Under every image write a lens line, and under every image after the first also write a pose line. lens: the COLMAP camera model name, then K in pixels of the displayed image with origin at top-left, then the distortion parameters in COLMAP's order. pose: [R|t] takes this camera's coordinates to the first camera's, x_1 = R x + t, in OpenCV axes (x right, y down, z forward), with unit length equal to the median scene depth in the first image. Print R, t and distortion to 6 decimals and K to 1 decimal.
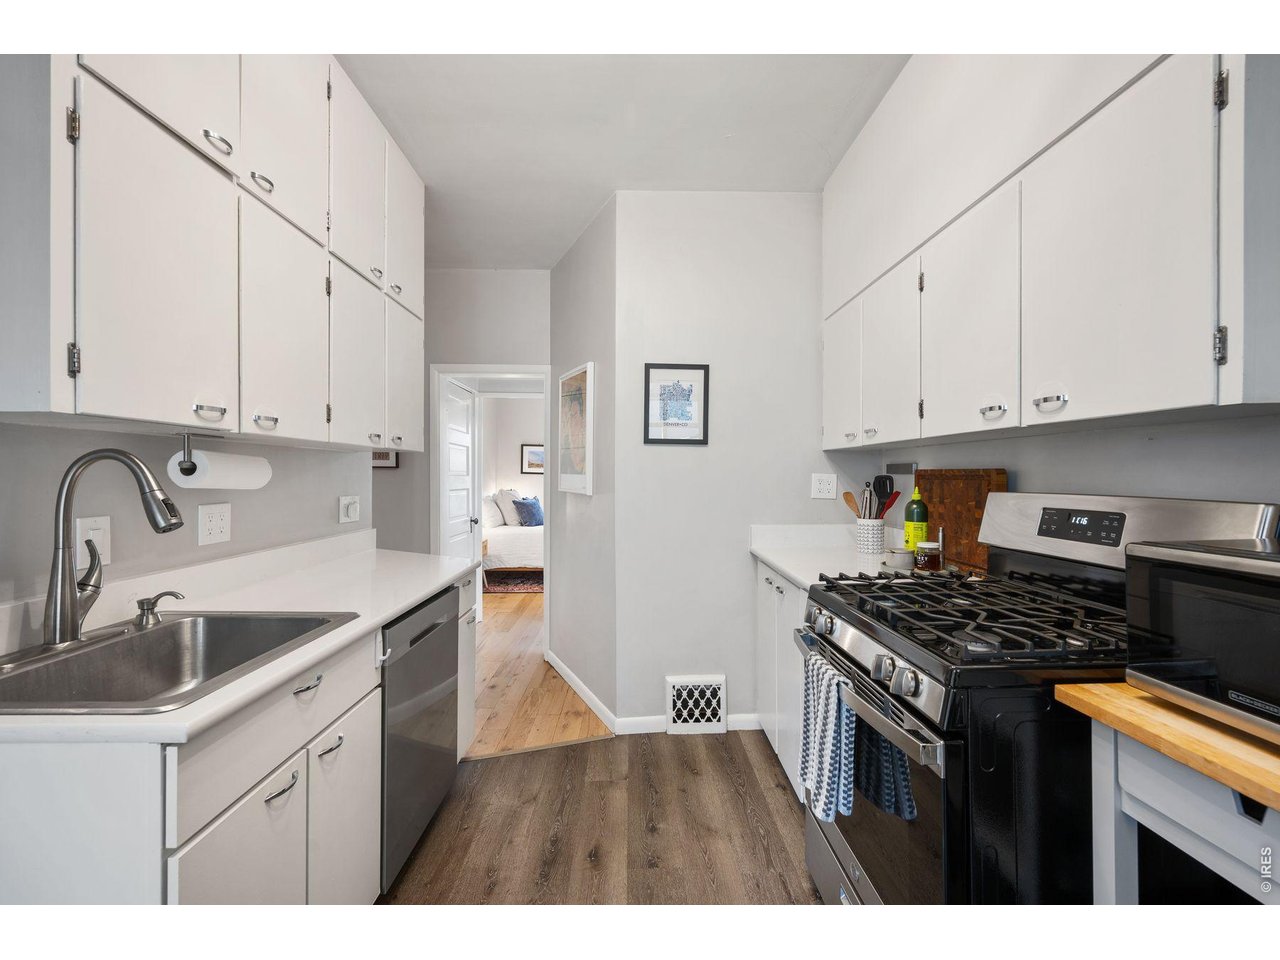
lens RADIAL K [[543.2, 0, 640.0], [0, 543.2, 480.0], [0, 0, 1]] dist [-0.001171, -0.000054]
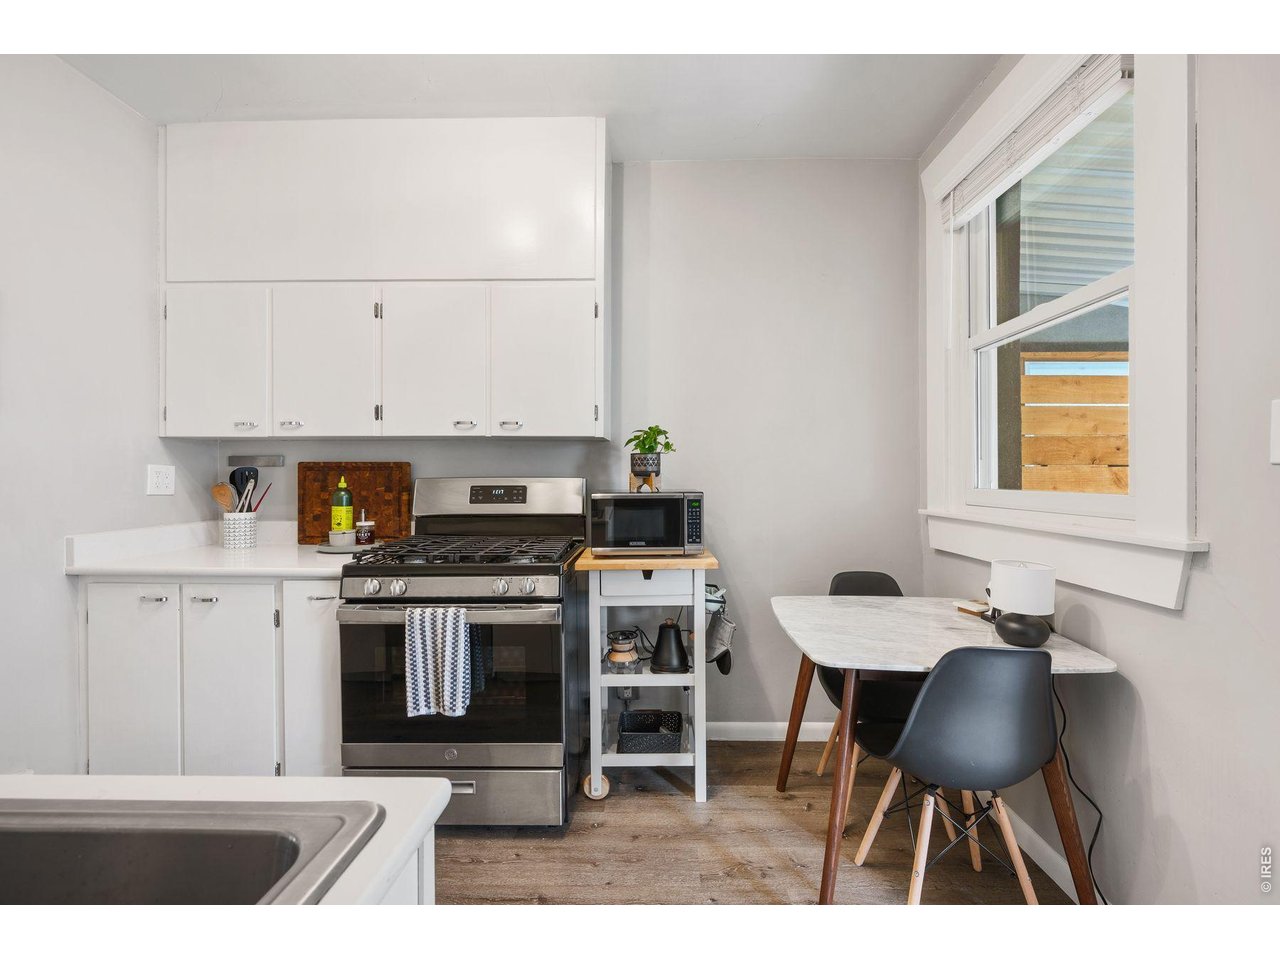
lens RADIAL K [[543.2, 0, 640.0], [0, 543.2, 480.0], [0, 0, 1]] dist [-0.001171, -0.000054]
pose [[0.035462, -0.010149, 0.999319, -0.762759], [0.012678, 0.999873, 0.009704, 0.020321], [-0.999291, 0.012326, 0.035587, 0.387653]]
